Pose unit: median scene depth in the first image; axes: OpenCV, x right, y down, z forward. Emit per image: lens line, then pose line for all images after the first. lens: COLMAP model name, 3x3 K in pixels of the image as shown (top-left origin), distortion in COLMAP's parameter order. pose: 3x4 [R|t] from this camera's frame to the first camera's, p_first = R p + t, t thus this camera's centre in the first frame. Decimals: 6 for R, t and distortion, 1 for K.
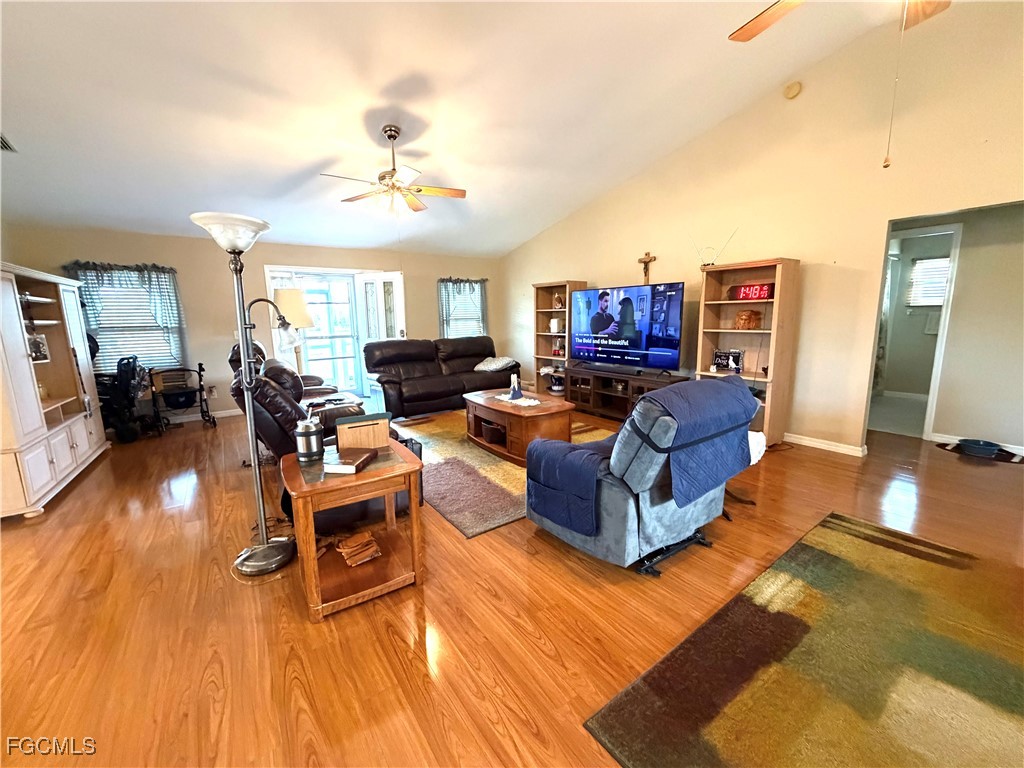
lens RADIAL K [[407.4, 0, 508.9], [0, 407.4, 384.4], [0, 0, 1]] dist [0.002438, -0.000643]
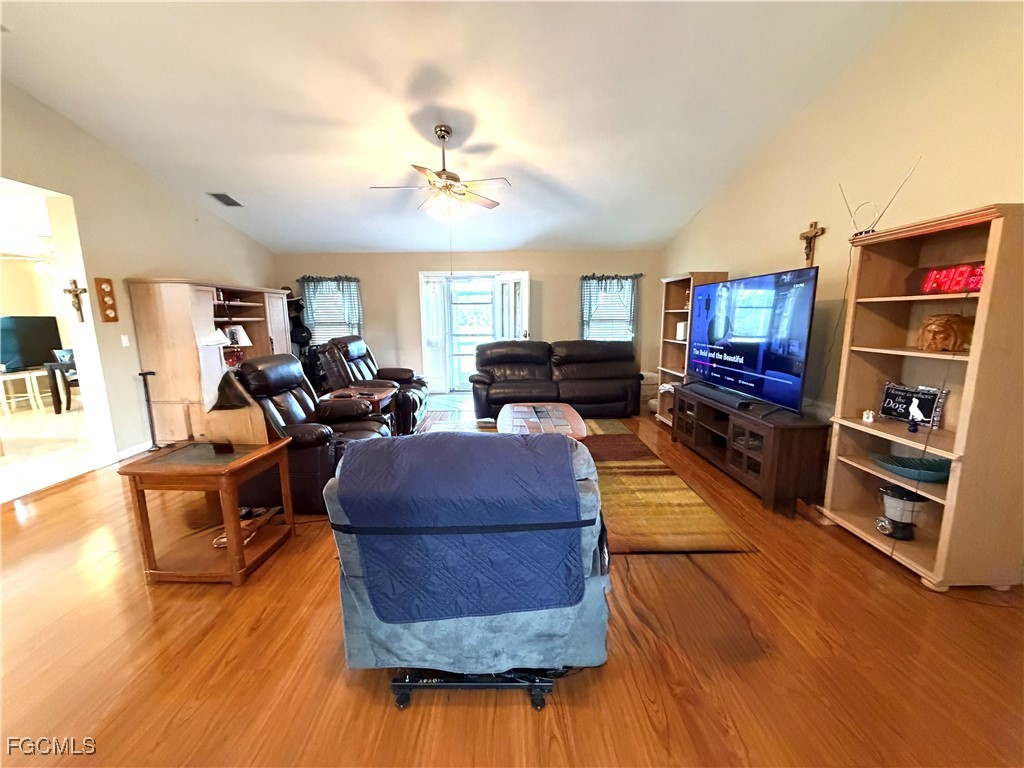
lens RADIAL K [[407.4, 0, 510.0], [0, 407.4, 384.5], [0, 0, 1]] dist [0.002438, -0.000643]
pose [[0.823483, 0.104146, -0.557700, 0.342223], [-0.101514, 0.994191, 0.035765, -0.044576], [0.558185, 0.027162, 0.829272, 0.210520]]
